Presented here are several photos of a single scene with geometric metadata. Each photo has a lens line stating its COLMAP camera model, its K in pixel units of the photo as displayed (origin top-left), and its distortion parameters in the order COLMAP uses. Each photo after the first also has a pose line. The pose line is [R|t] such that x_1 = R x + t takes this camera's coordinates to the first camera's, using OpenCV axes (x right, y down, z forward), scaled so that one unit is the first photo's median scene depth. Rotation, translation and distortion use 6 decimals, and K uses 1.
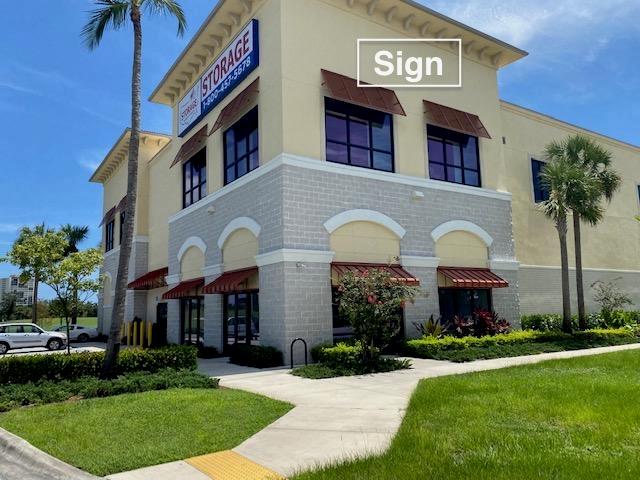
lens RADIAL K [[489.0, 0, 318.7], [0, 489.0, 242.0], [0, 0, 1]] dist [0.033006, -0.041945]
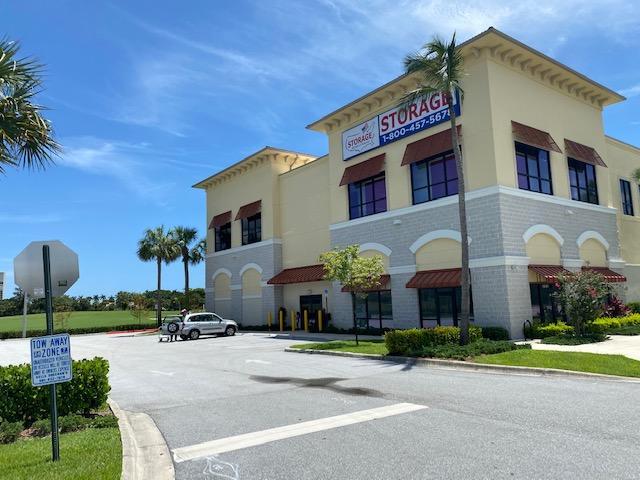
lens RADIAL K [[489.0, 0, 318.5], [0, 489.0, 236.2], [0, 0, 1]] dist [0.033006, -0.041945]
pose [[0.998394, -0.001082, 0.056644, -0.501220], [0.000846, 0.999991, 0.004177, -0.034834], [-0.056648, -0.004123, 0.998386, -0.261411]]
